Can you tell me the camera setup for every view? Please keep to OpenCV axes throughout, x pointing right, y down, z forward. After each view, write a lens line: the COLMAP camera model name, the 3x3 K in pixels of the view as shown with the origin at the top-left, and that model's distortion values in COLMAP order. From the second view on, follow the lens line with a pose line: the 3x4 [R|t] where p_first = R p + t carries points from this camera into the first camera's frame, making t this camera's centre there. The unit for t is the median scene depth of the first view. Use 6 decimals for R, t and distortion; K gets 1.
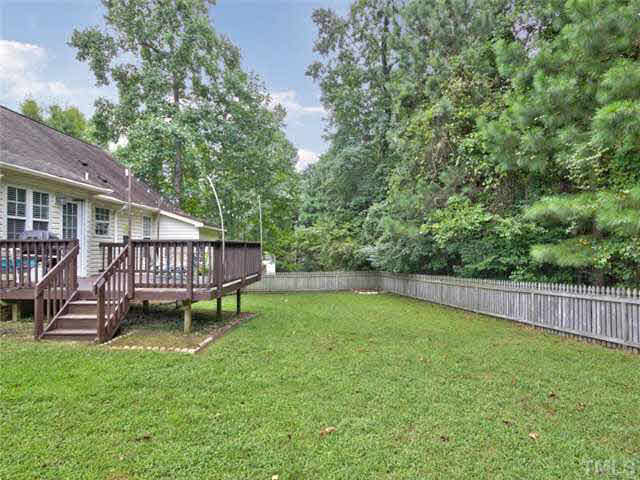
lens RADIAL K [[364.3, 0, 317.9], [0, 364.3, 240.2], [0, 0, 1]] dist [0.000279, 0.002174]
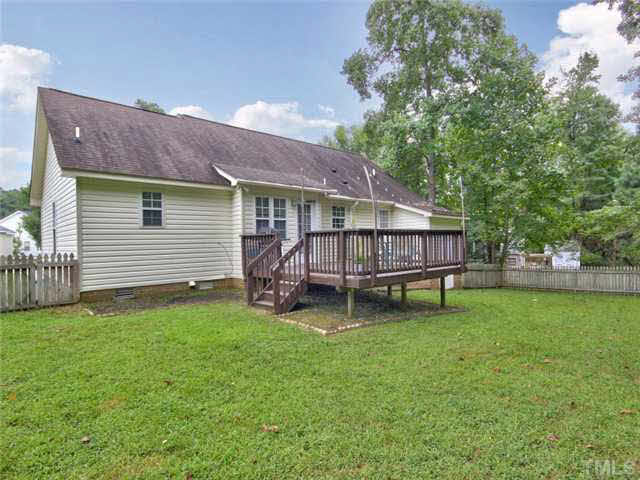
lens RADIAL K [[364.3, 0, 317.9], [0, 364.3, 240.2], [0, 0, 1]] dist [0.000279, 0.002174]
pose [[0.700597, -0.017640, -0.713339, 0.261114], [0.034220, 0.999375, 0.008895, 0.012583], [0.712737, -0.030642, 0.700762, 0.146587]]
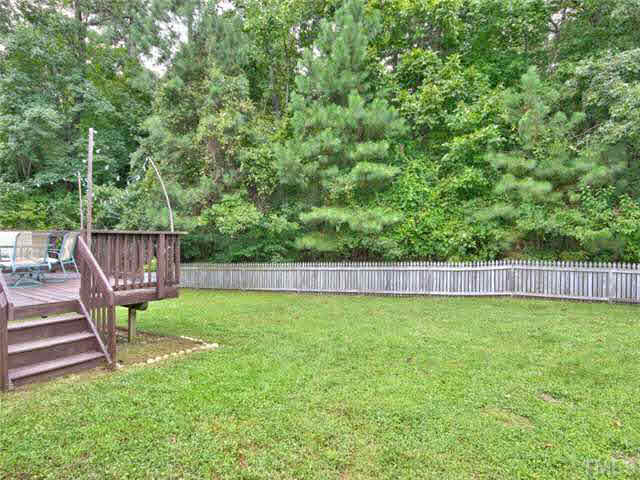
lens RADIAL K [[364.3, 0, 317.9], [0, 364.3, 240.2], [0, 0, 1]] dist [0.000279, 0.002174]
pose [[0.535312, -0.001455, 0.844653, -0.649234], [-0.028747, 0.999388, 0.019941, -0.007520], [-0.844165, -0.034956, 0.534943, 0.149521]]
